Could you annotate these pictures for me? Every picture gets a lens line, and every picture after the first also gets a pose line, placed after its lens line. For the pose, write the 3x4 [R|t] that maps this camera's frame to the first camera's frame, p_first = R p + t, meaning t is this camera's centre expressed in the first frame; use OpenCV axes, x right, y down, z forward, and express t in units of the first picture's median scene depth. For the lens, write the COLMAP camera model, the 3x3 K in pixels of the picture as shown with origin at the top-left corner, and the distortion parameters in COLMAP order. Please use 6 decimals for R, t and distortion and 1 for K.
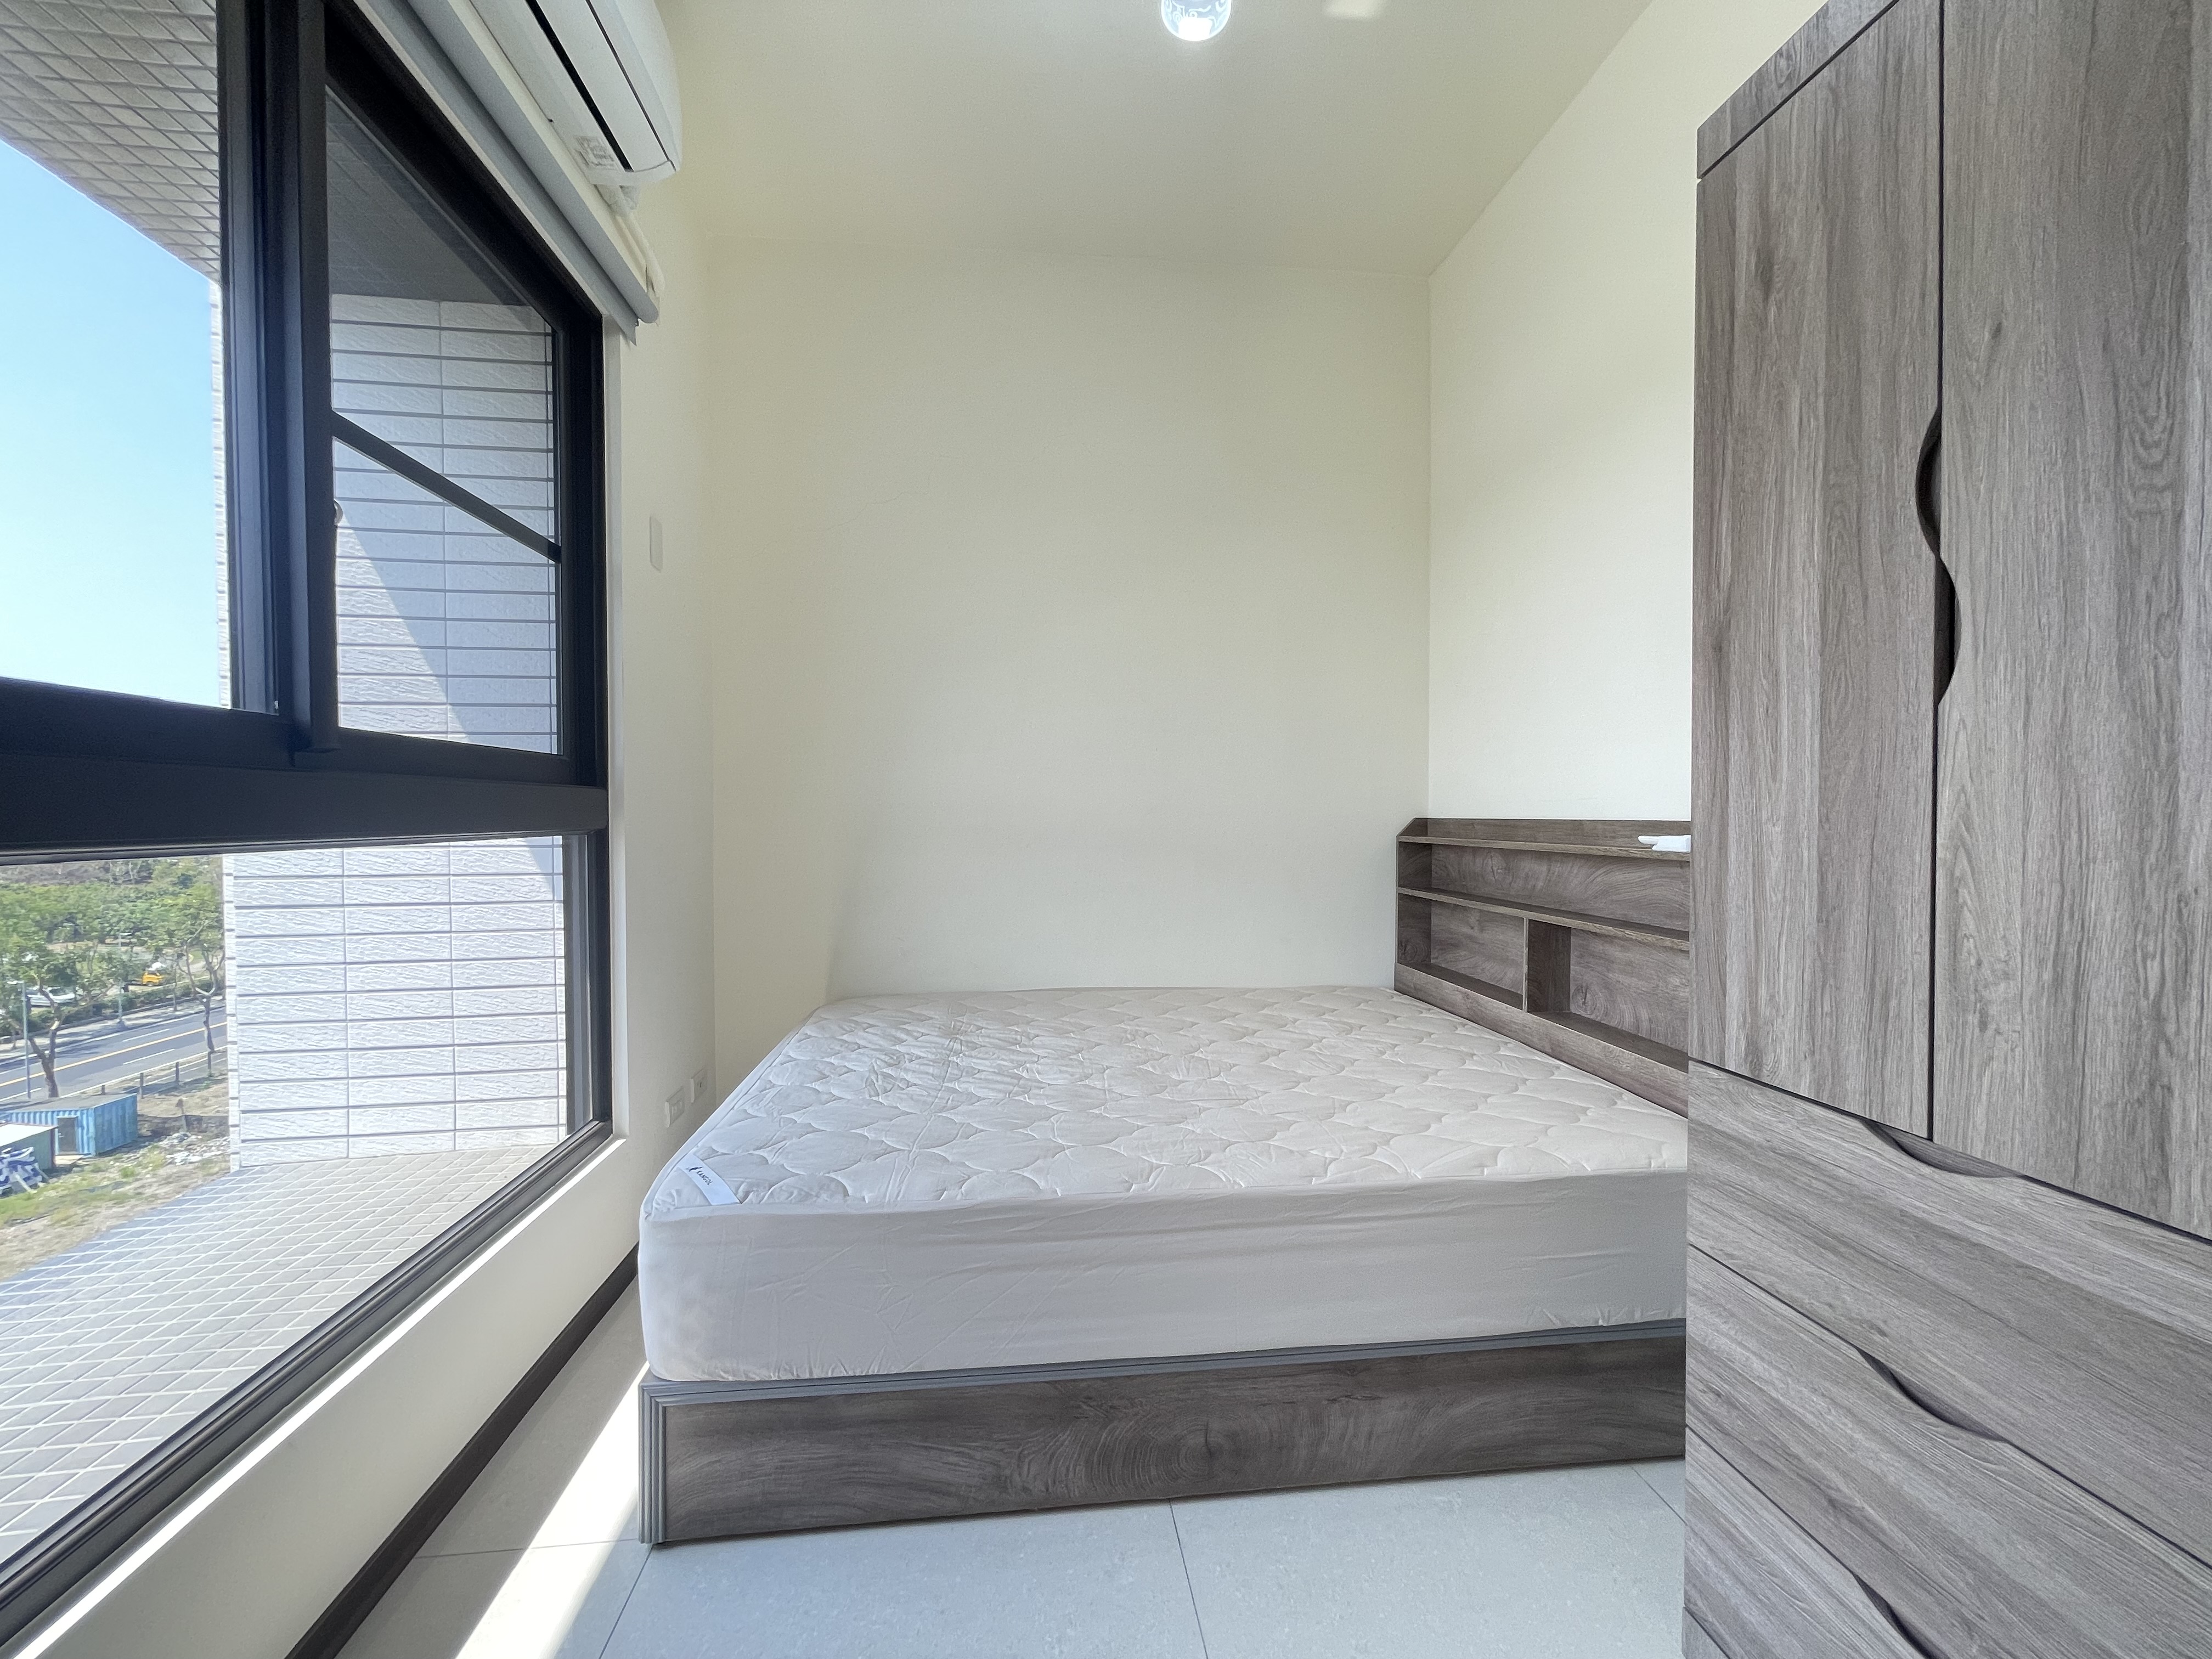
lens RADIAL K [[892.1, 0, 1089.5], [0, 892.1, 832.0], [0, 0, 1]] dist [0.001264, -0.000359]
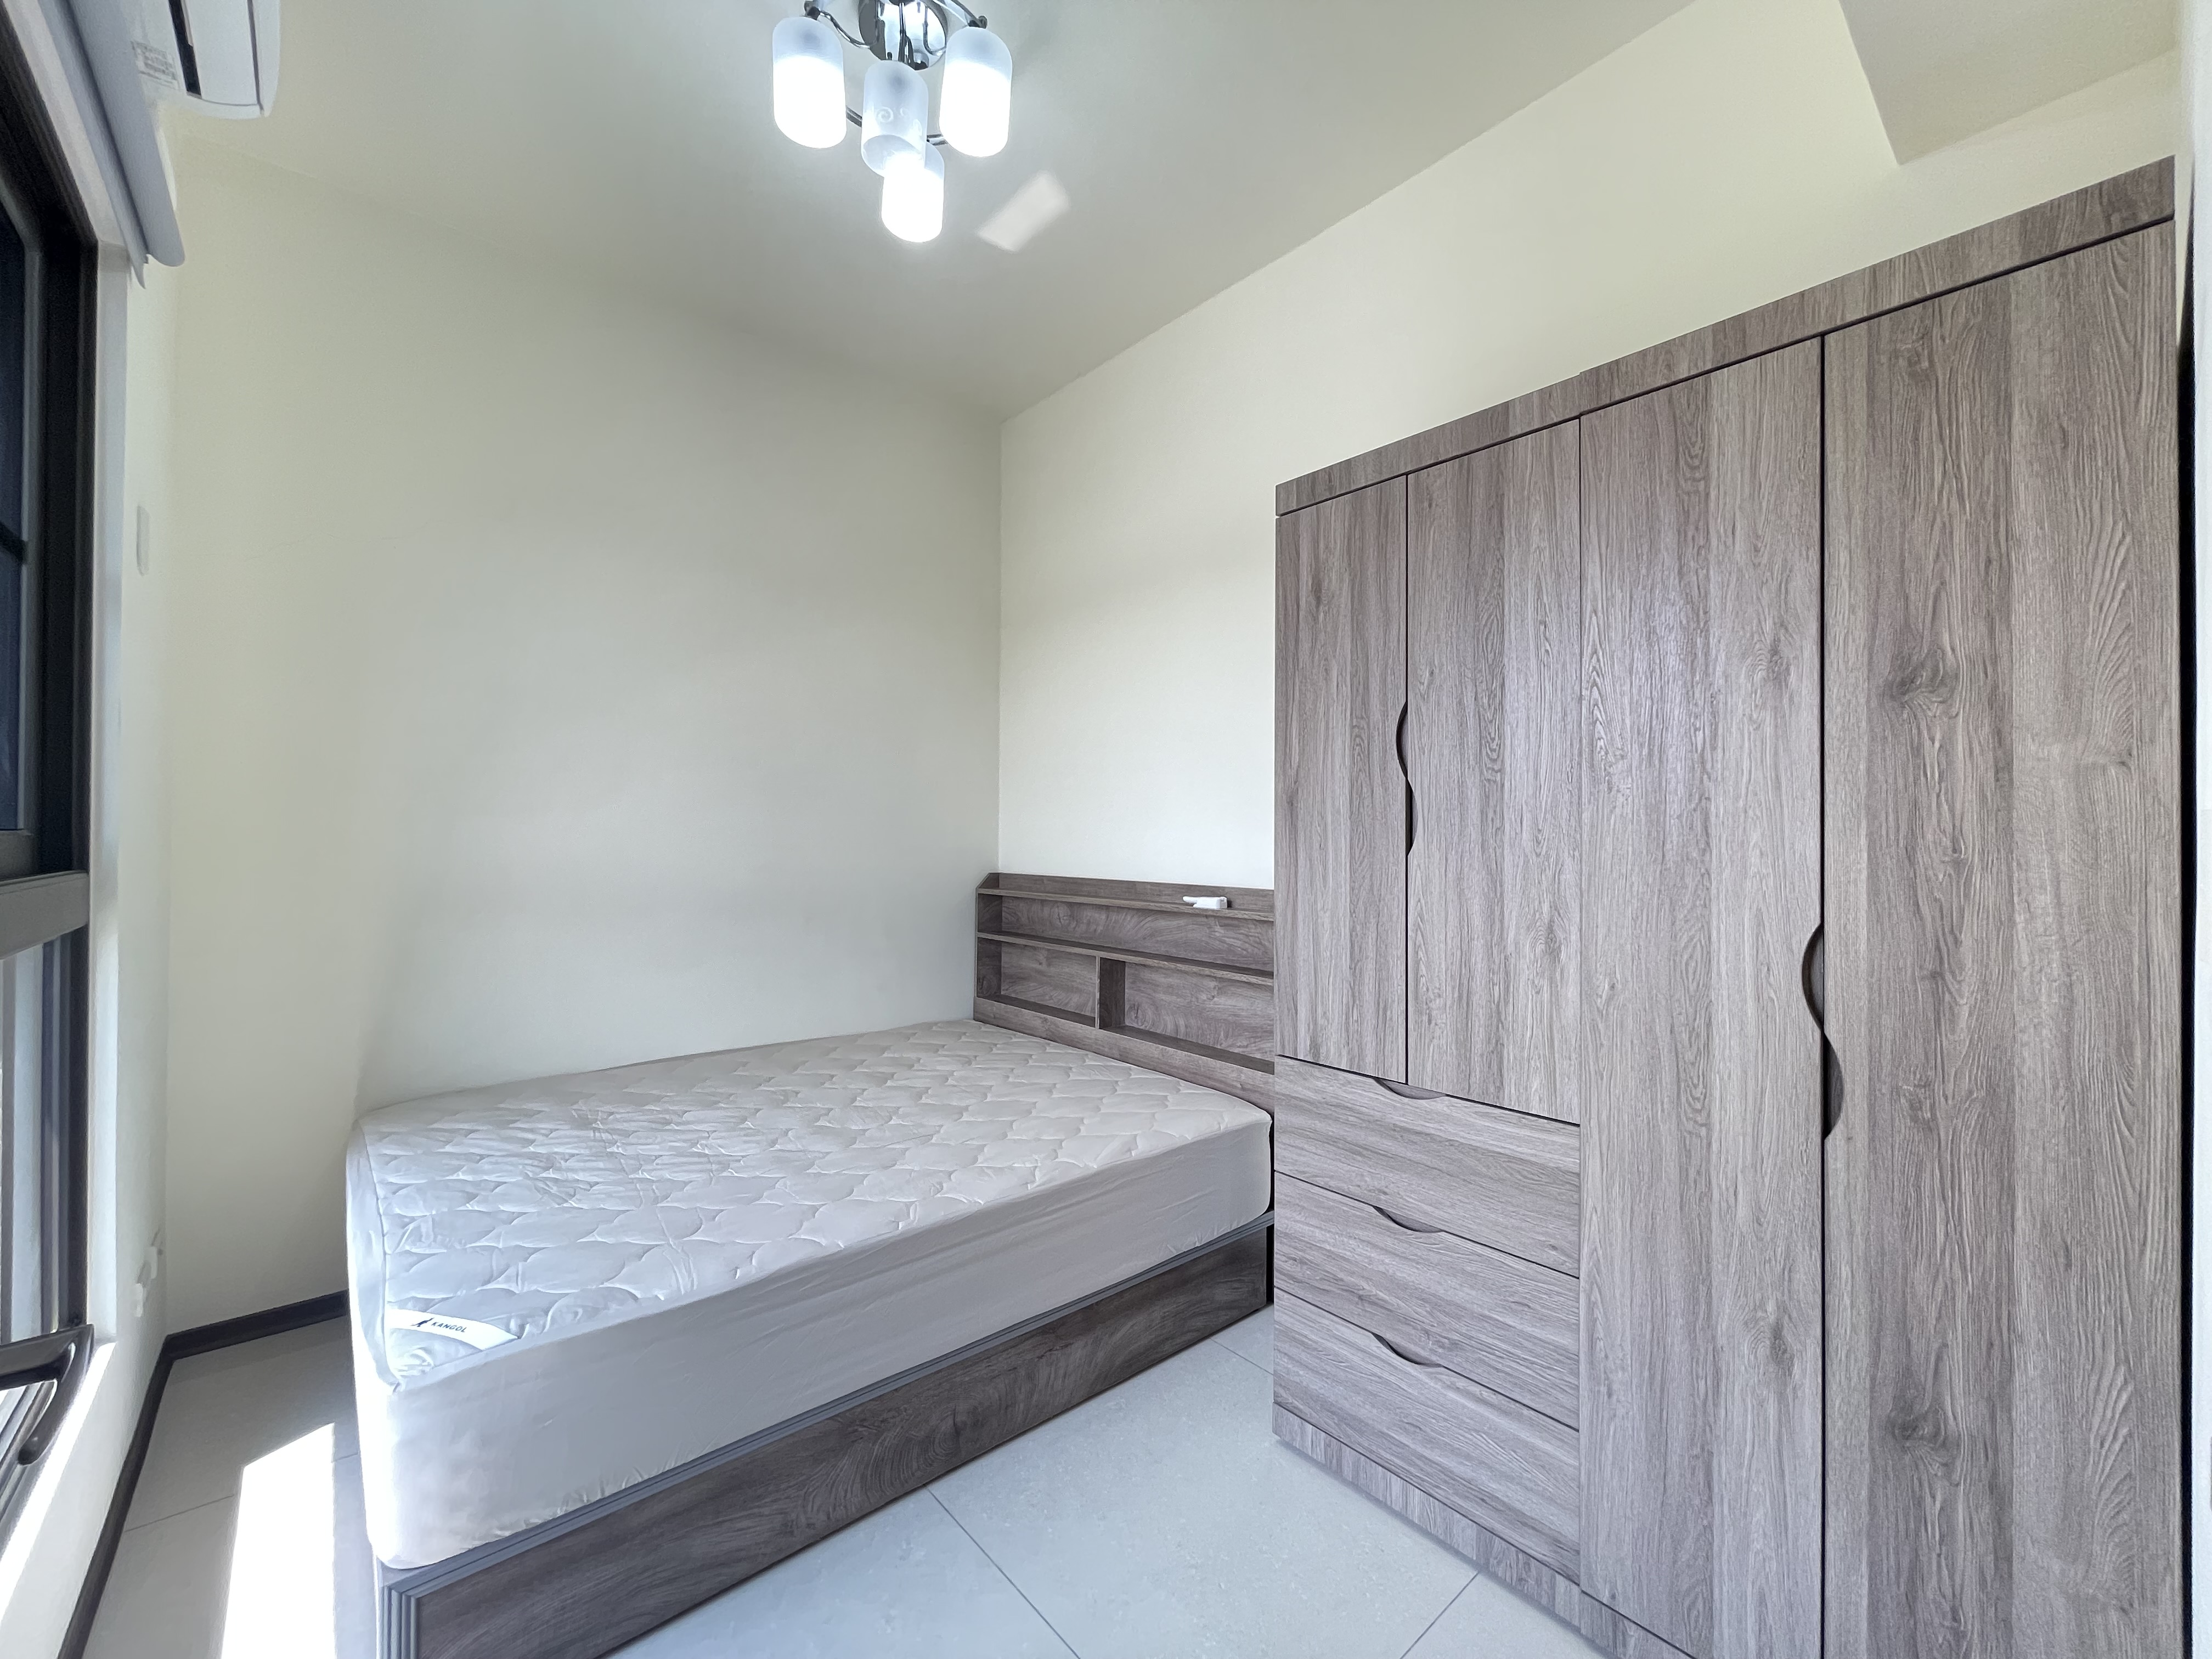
lens RADIAL K [[892.1, 0, 1091.8], [0, 892.1, 834.5], [0, 0, 1]] dist [0.001264, -0.000359]
pose [[0.828327, 0.006917, 0.560202, -0.418194], [0.006090, 0.999754, -0.021348, -0.091376], [-0.560212, 0.021094, 0.828081, -0.127633]]
